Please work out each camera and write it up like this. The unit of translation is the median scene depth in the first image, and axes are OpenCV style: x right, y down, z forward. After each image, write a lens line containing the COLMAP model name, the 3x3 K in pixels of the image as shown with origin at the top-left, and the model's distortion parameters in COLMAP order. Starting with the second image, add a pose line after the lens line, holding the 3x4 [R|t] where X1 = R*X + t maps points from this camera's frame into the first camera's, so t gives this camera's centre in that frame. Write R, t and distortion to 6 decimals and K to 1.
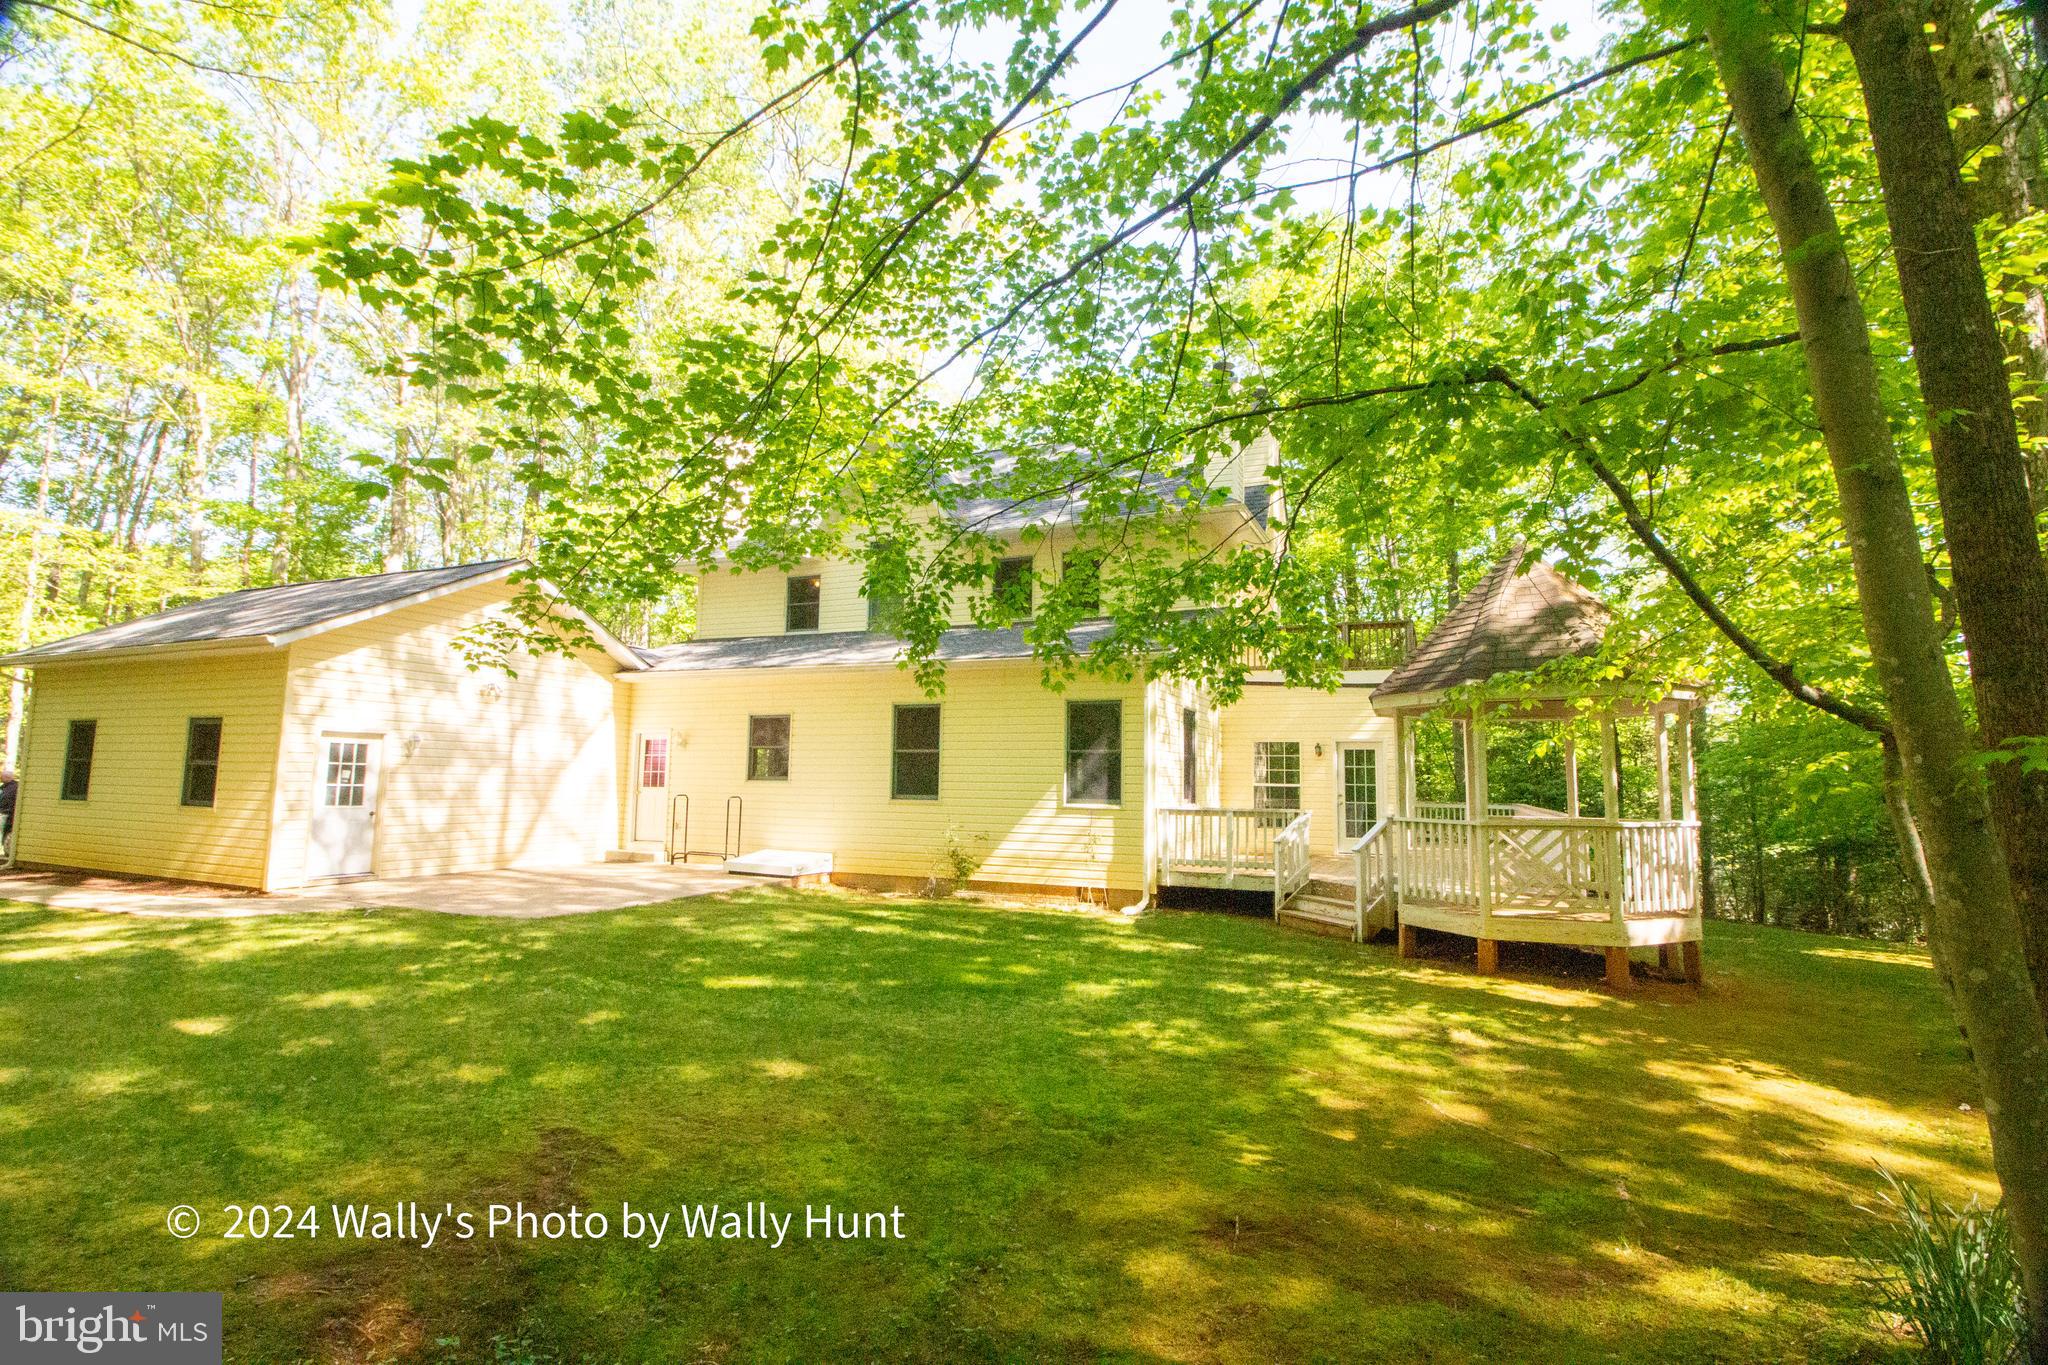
lens RADIAL K [[946.7, 0, 1024.0], [0, 946.7, 682.5], [0, 0, 1]] dist [-0.000958, -0.000312]
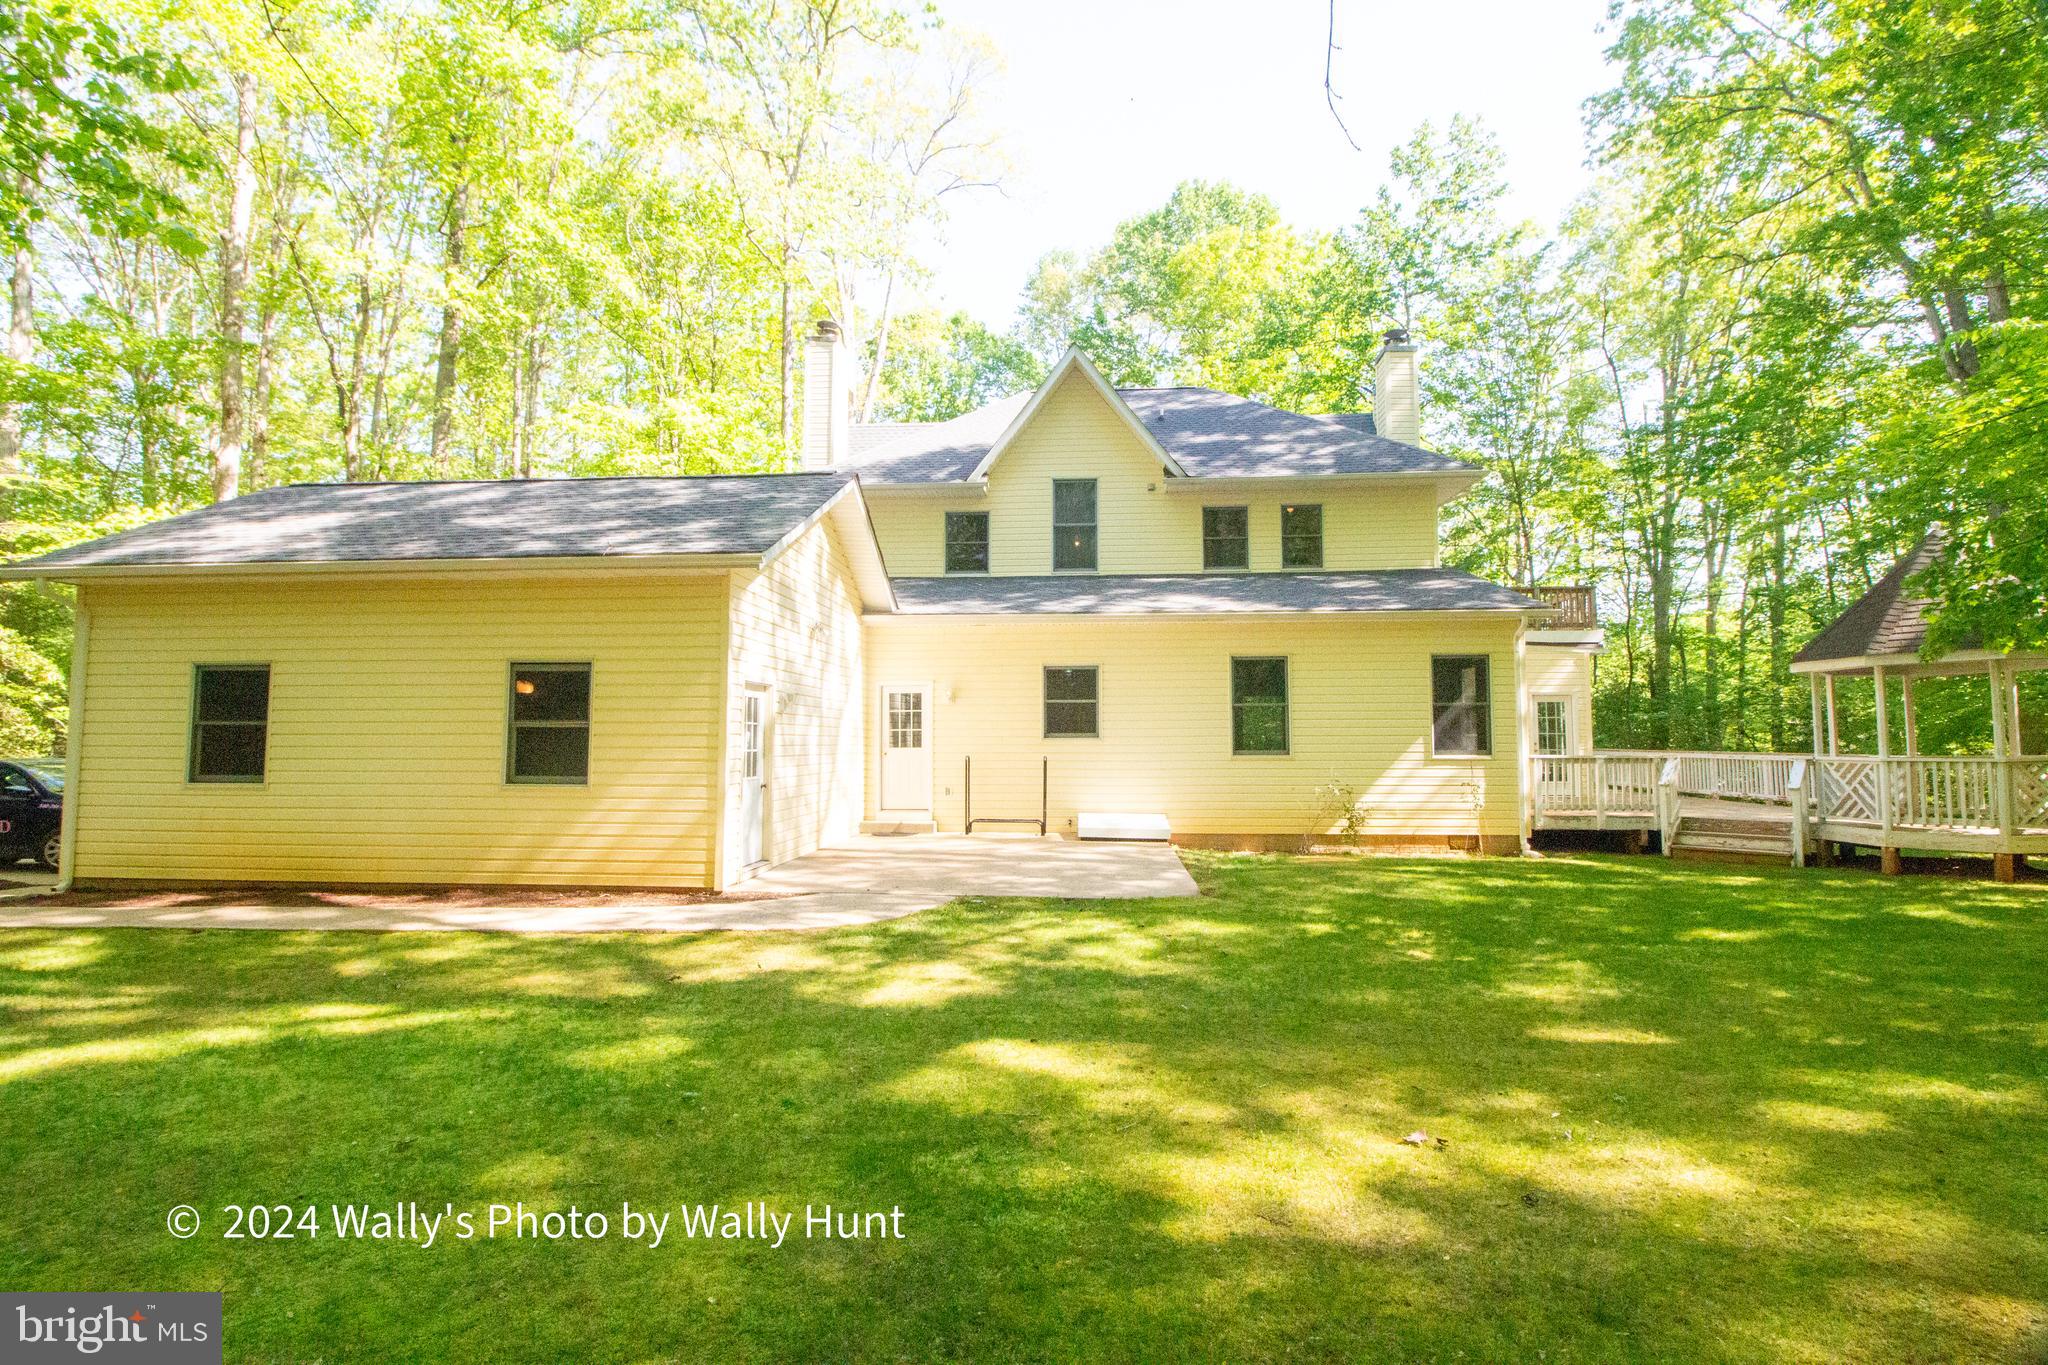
lens RADIAL K [[946.7, 0, 1024.0], [0, 946.7, 682.5], [0, 0, 1]] dist [-0.000958, -0.000312]
pose [[0.947671, 0.002132, 0.319240, -0.677392], [-0.017601, 0.998806, 0.045578, 0.011354], [-0.318762, -0.048812, 0.946577, 0.175198]]
